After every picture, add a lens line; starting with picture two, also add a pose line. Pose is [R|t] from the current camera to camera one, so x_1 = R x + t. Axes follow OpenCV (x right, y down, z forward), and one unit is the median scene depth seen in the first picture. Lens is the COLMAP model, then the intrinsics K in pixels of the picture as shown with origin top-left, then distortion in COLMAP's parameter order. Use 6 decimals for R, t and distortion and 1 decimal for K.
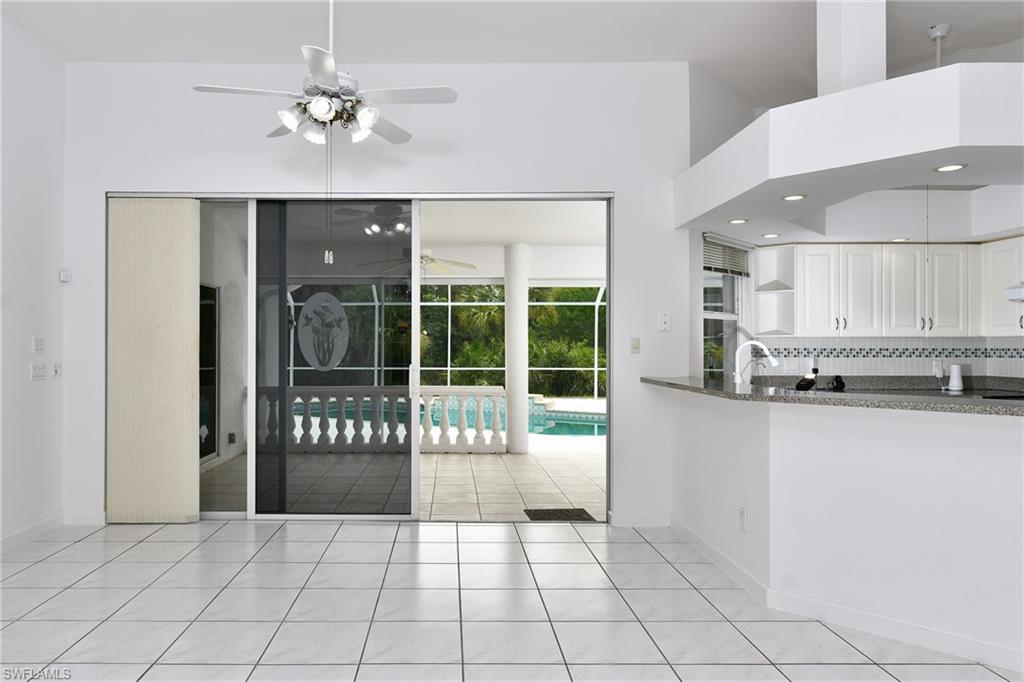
lens RADIAL K [[637.8, 0, 471.4], [0, 637.8, 339.8], [0, 0, 1]] dist [0.001576, 0.003011]
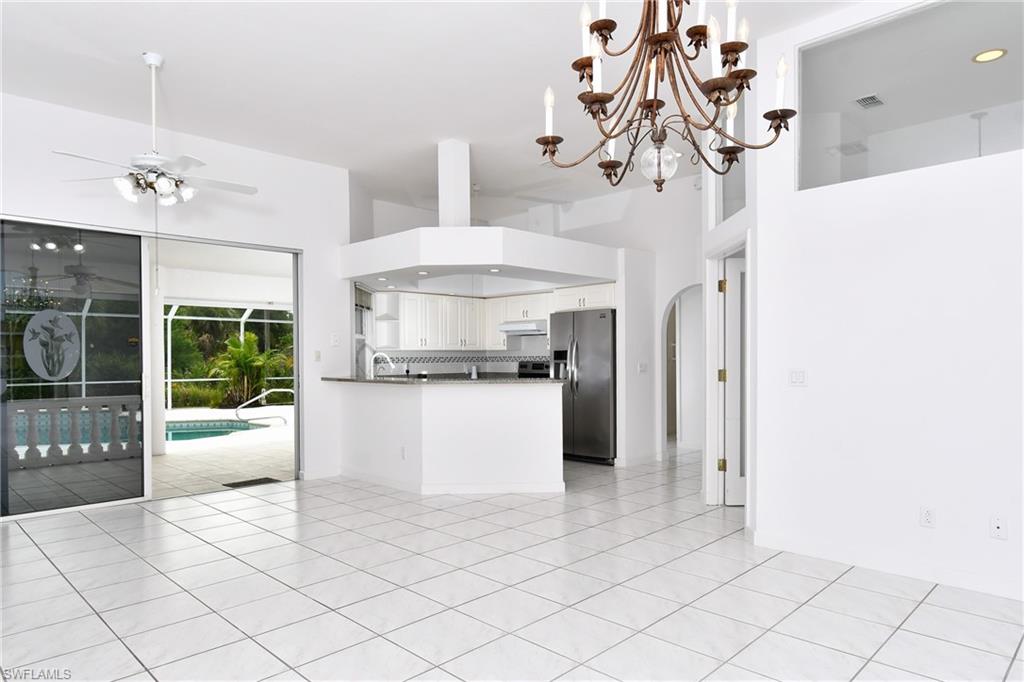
lens RADIAL K [[637.8, 0, 471.4], [0, 637.8, 339.8], [0, 0, 1]] dist [0.001576, 0.003011]
pose [[0.744815, 0.011929, 0.667164, -0.428796], [0.000610, 0.999828, -0.018557, -0.000794], [-0.667270, 0.014228, 0.744680, -0.310340]]
